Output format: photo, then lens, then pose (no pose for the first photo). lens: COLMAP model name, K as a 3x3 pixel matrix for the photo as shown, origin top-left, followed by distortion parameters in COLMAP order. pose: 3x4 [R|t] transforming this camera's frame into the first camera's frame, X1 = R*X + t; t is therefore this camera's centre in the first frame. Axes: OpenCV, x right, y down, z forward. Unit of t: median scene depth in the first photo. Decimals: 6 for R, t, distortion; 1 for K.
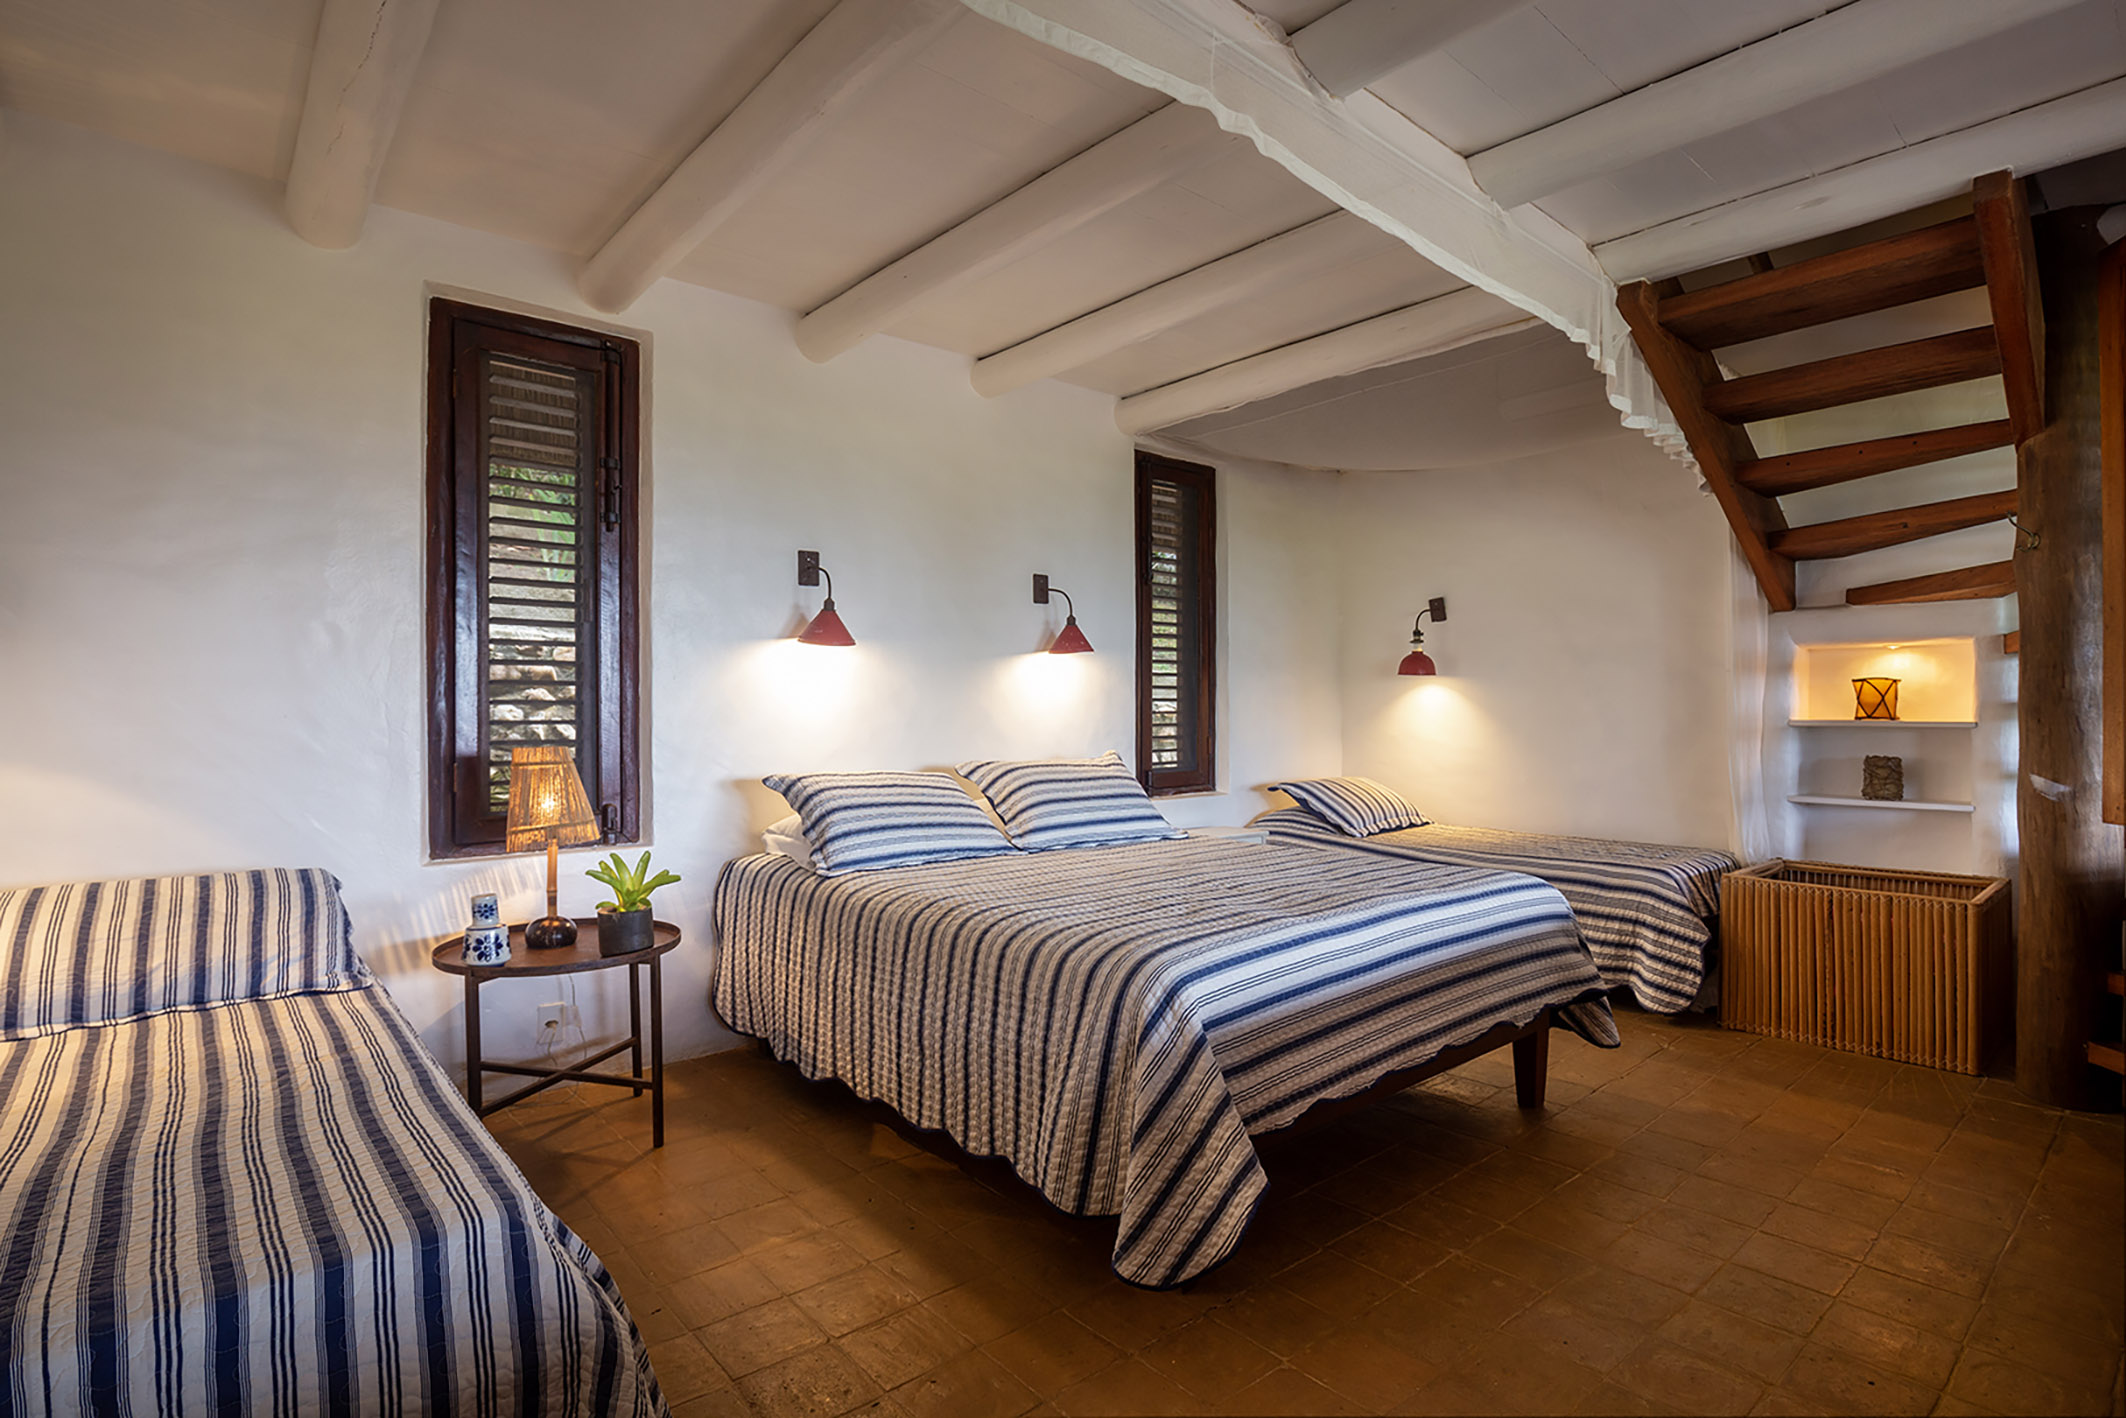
lens RADIAL K [[1079.6, 0, 1058.7], [0, 1079.6, 711.8], [0, 0, 1]] dist [0.018116, 0.003989]
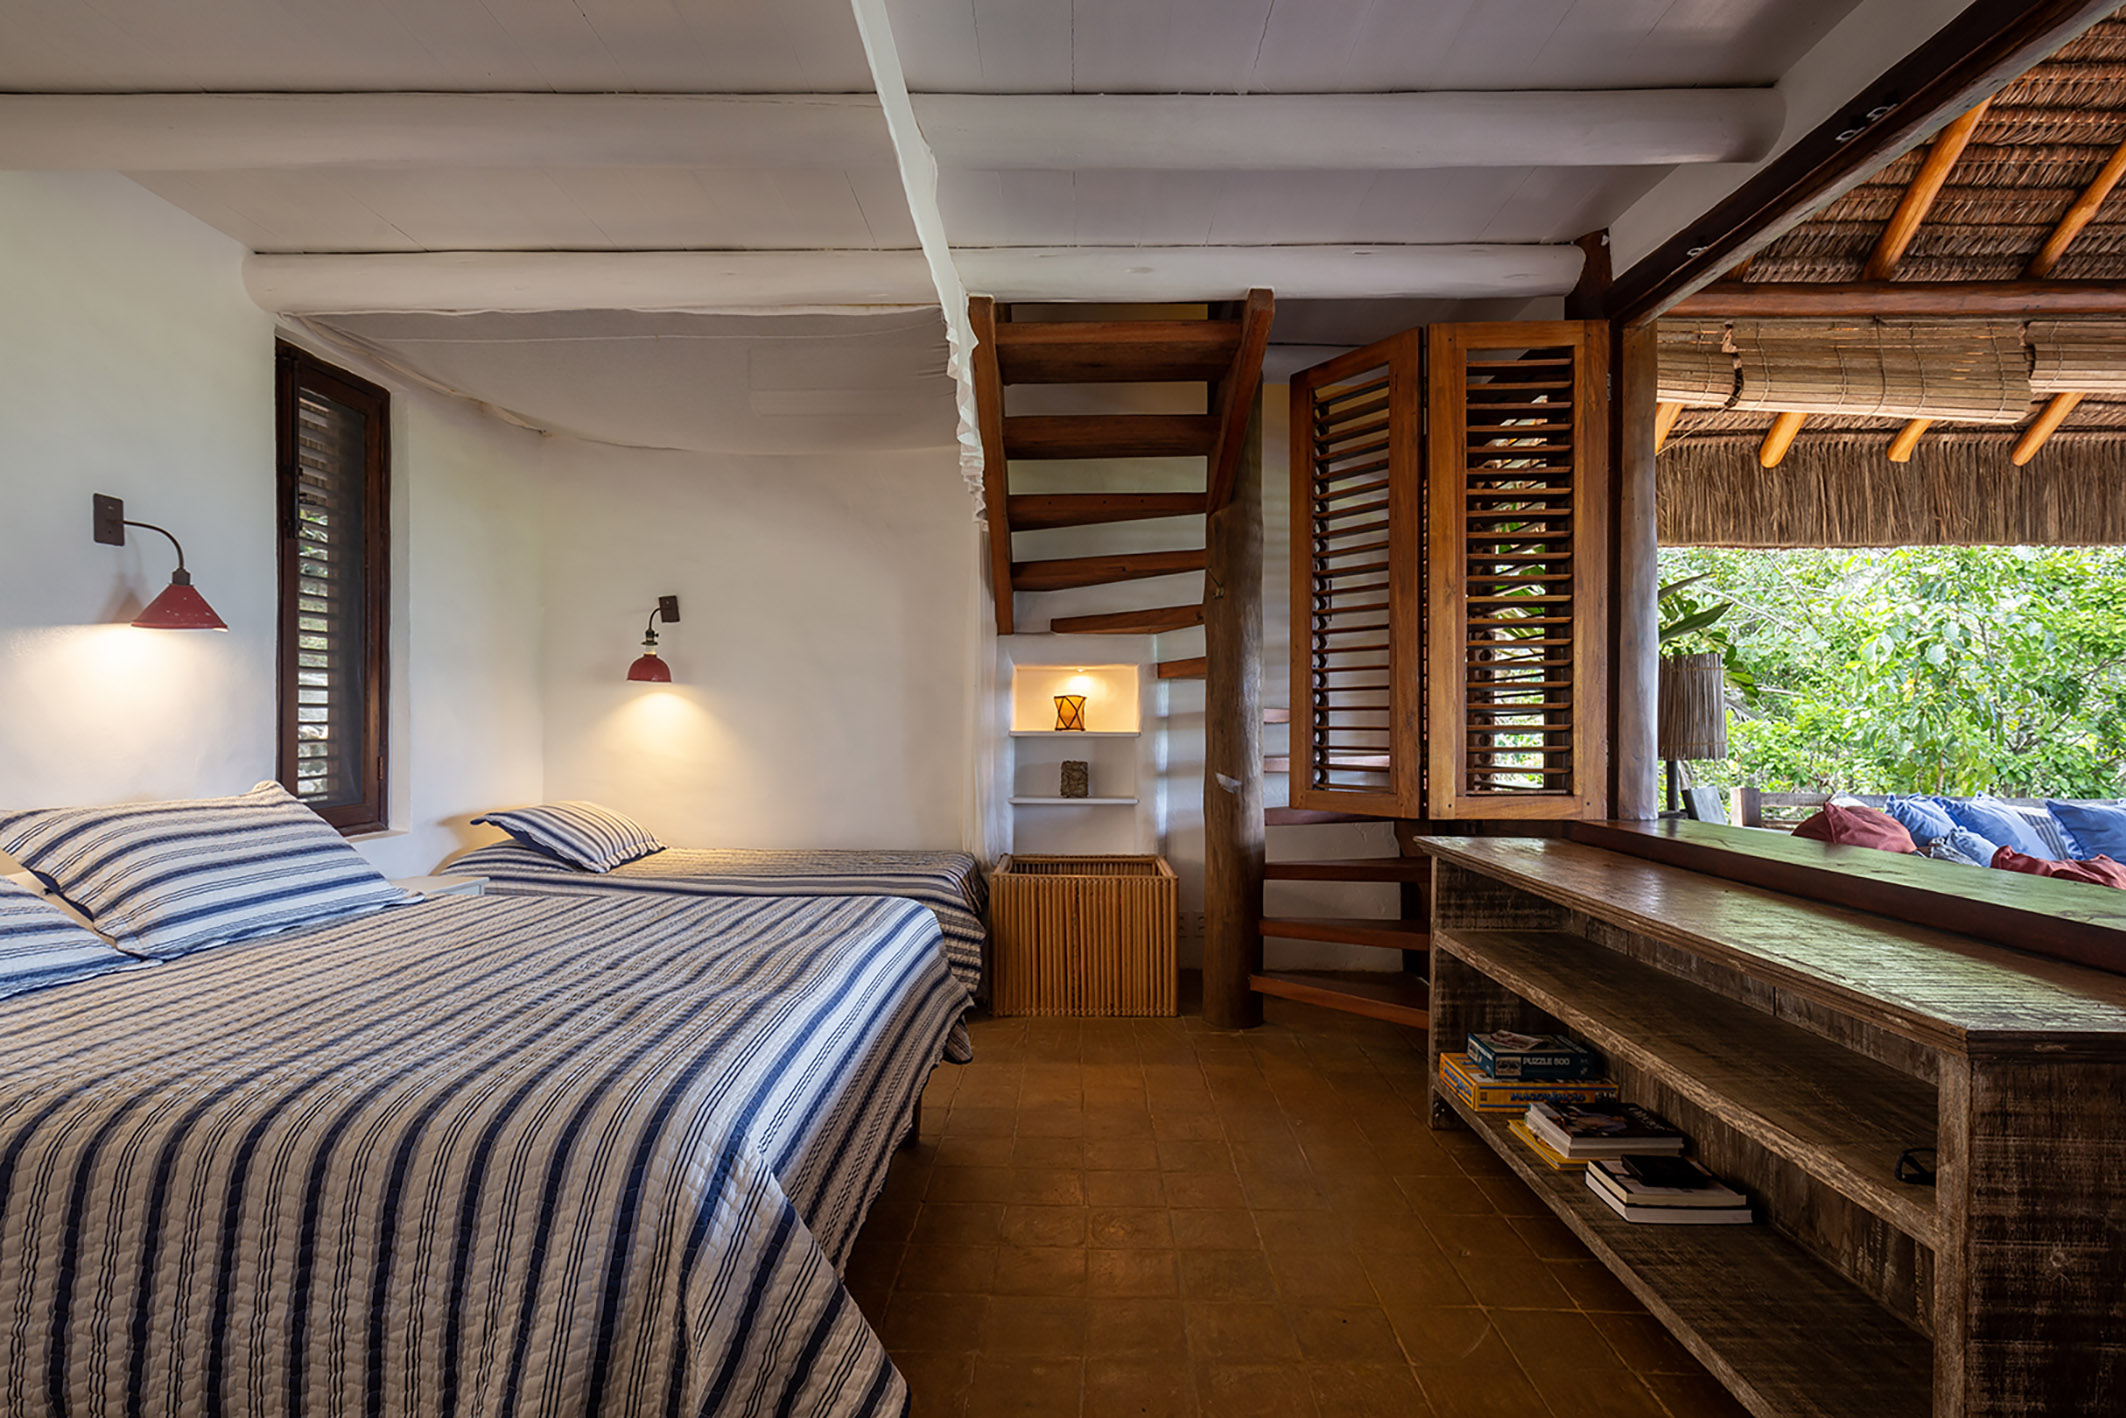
lens RADIAL K [[1079.6, 0, 1053.7], [0, 1079.6, 721.4], [0, 0, 1]] dist [0.018116, 0.003989]
pose [[0.673267, 0.002512, 0.739396, -0.142785], [-0.001240, 0.999997, -0.002269, 0.000274], [-0.739399, 0.000611, 0.673268, 0.237198]]
